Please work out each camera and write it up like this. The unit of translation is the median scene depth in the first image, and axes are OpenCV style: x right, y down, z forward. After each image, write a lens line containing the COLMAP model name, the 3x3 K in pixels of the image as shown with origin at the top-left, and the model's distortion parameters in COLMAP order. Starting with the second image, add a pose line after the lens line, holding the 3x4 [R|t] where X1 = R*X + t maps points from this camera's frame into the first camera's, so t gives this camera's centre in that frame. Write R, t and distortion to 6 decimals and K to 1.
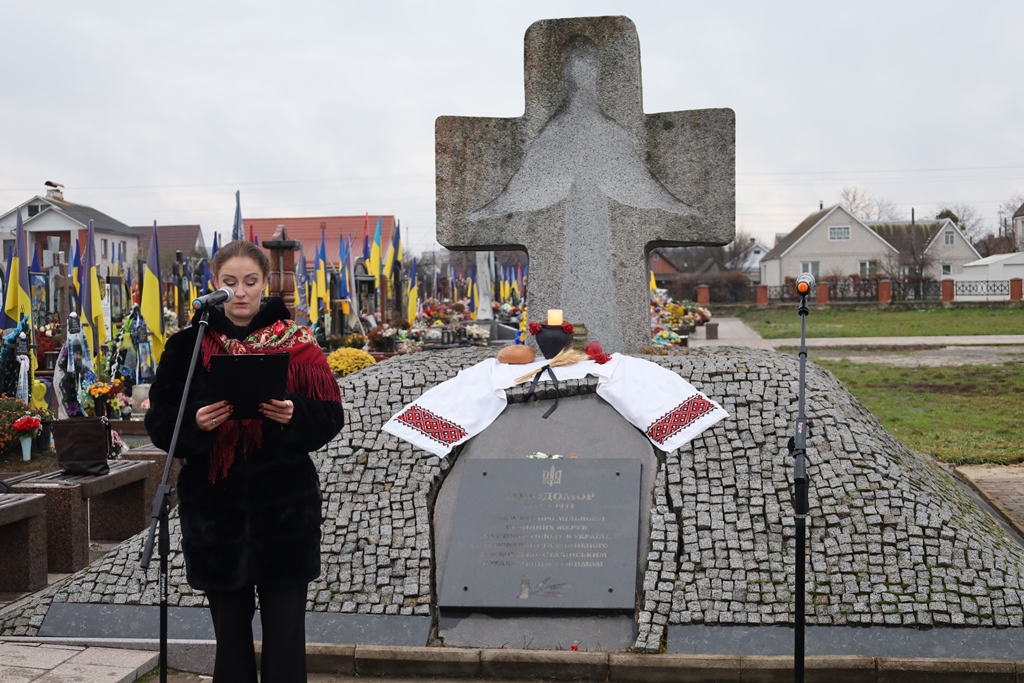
lens RADIAL K [[1519.8, 0, 494.9], [0, 1519.8, 337.1], [0, 0, 1]] dist [0.013413, 0.000000]
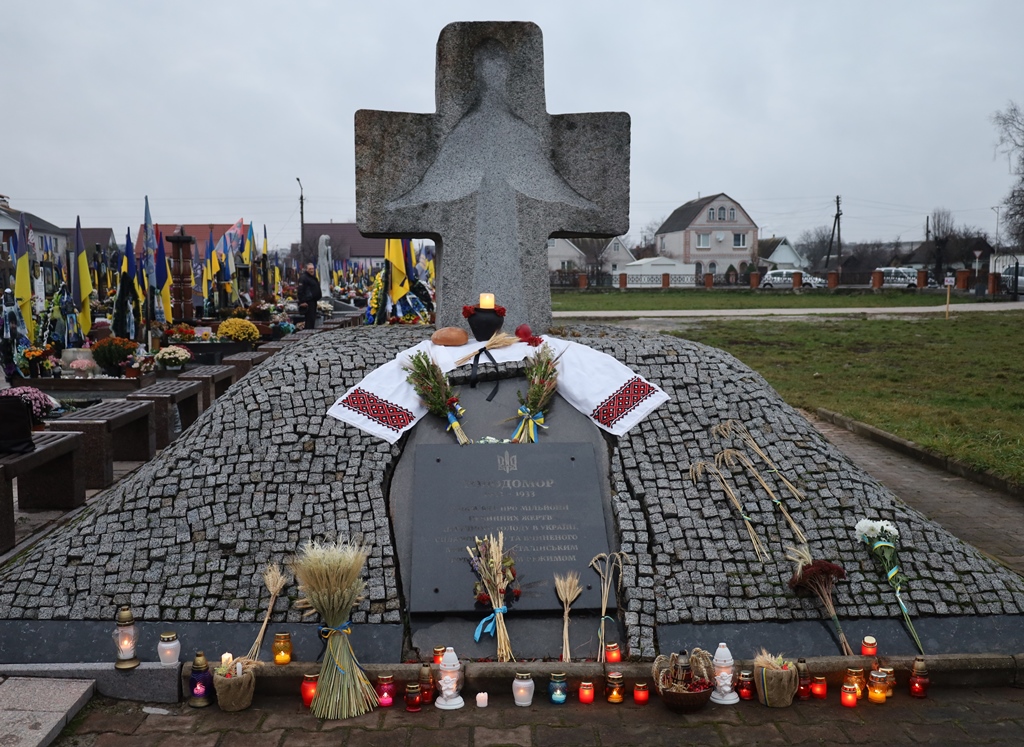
lens RADIAL K [[960.9, 0, 503.4], [0, 960.9, 380.4], [0, 0, 1]] dist [-0.006813, 0.000000]
pose [[0.981220, -0.007579, 0.192743, -0.080479], [-0.006966, 0.997183, 0.074677, -0.008144], [-0.192766, -0.074617, 0.978404, 0.364002]]
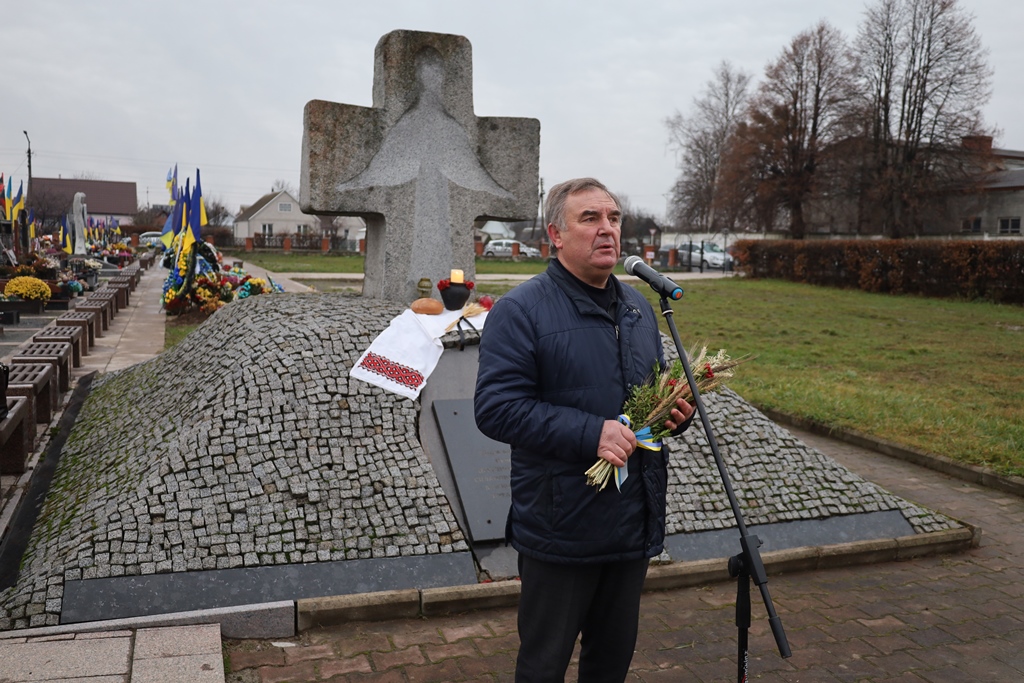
lens RADIAL K [[876.6, 0, 503.6], [0, 876.6, 339.9], [0, 0, 1]] dist [-0.005216, 0.005399]
pose [[0.874580, -0.013690, 0.484688, -0.282699], [-0.025873, 0.996860, 0.074841, -0.016328], [-0.484190, -0.077995, 0.871479, 0.379519]]
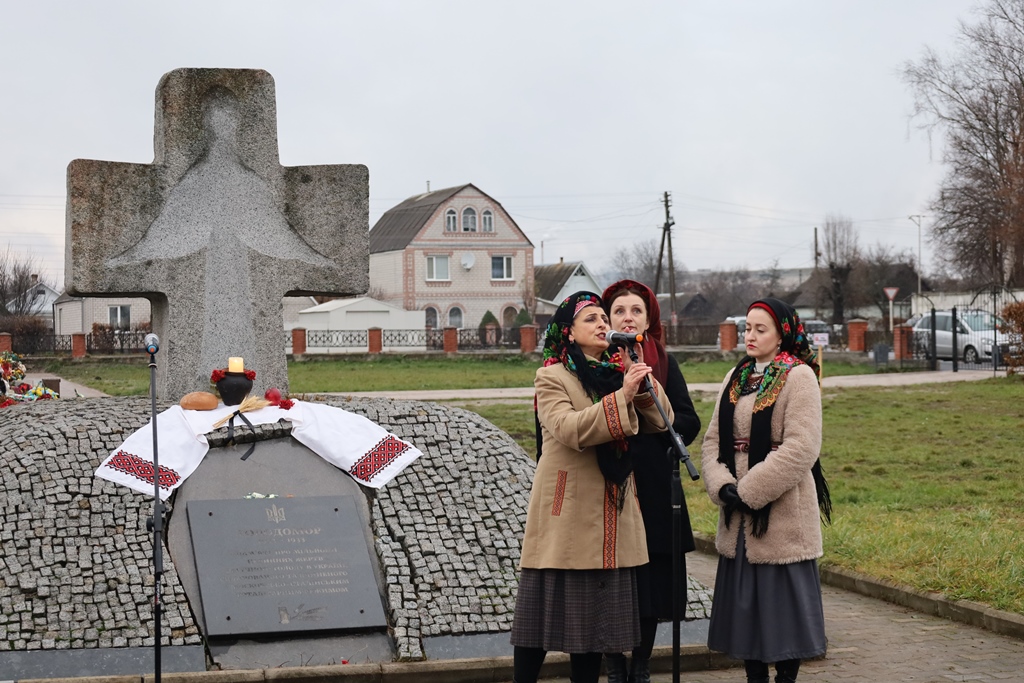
lens RADIAL K [[1919.9, 0, 475.6], [0, 1919.9, 330.7], [0, 0, 1]] dist [-0.013749, 0.000000]
pose [[0.914132, 0.007667, 0.405344, -0.354260], [0.006810, 0.999390, -0.034262, 0.010086], [-0.405359, 0.034081, 0.913522, -0.264281]]
